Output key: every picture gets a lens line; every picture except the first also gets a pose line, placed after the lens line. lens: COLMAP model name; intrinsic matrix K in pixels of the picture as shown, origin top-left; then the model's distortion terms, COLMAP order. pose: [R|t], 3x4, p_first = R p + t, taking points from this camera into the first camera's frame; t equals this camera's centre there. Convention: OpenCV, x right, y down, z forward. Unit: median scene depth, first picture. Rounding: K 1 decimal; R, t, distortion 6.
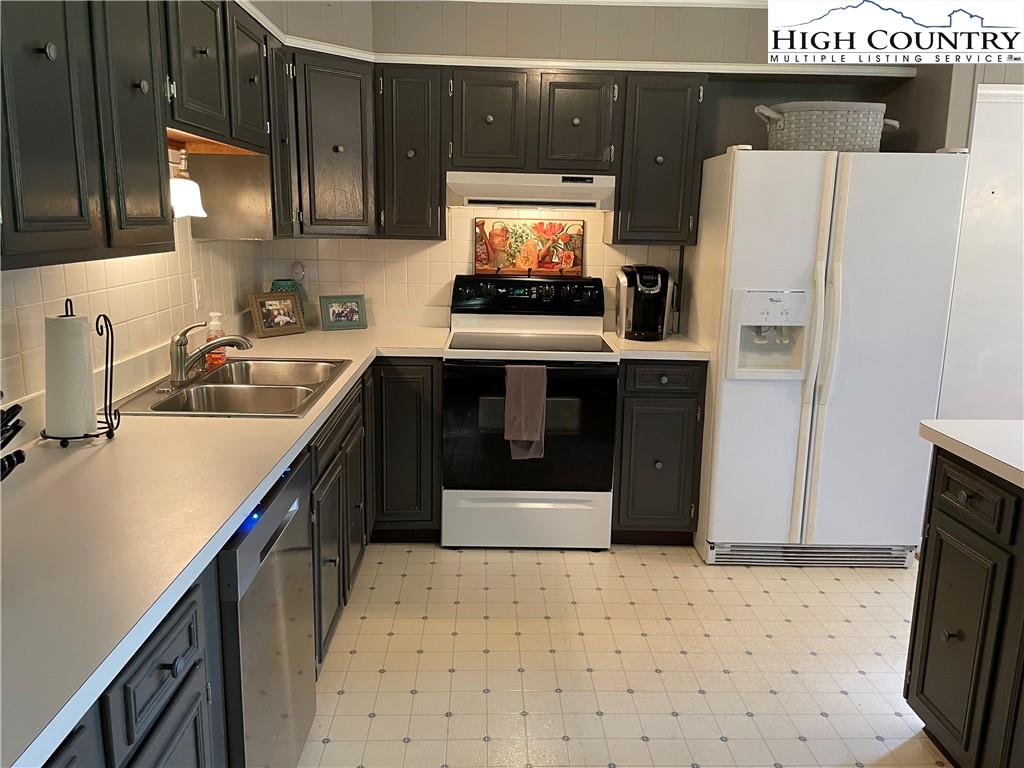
lens RADIAL K [[778.4, 0, 507.6], [0, 778.4, 382.3], [0, 0, 1]] dist [0.069993, -0.077672]
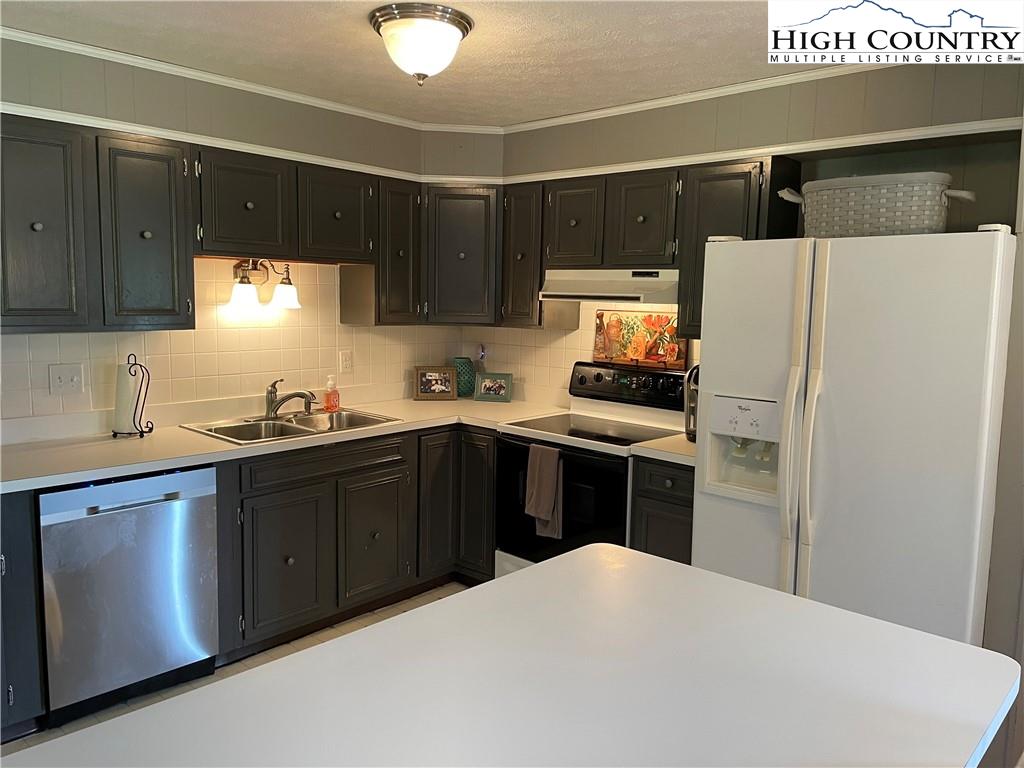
lens RADIAL K [[778.4, 0, 505.6], [0, 778.4, 381.9], [0, 0, 1]] dist [0.069993, -0.077672]
pose [[0.711007, 0.075019, -0.699172, 0.626524], [-0.150128, 0.987563, -0.046707, -0.044303], [0.686972, 0.138175, 0.713426, 0.164765]]
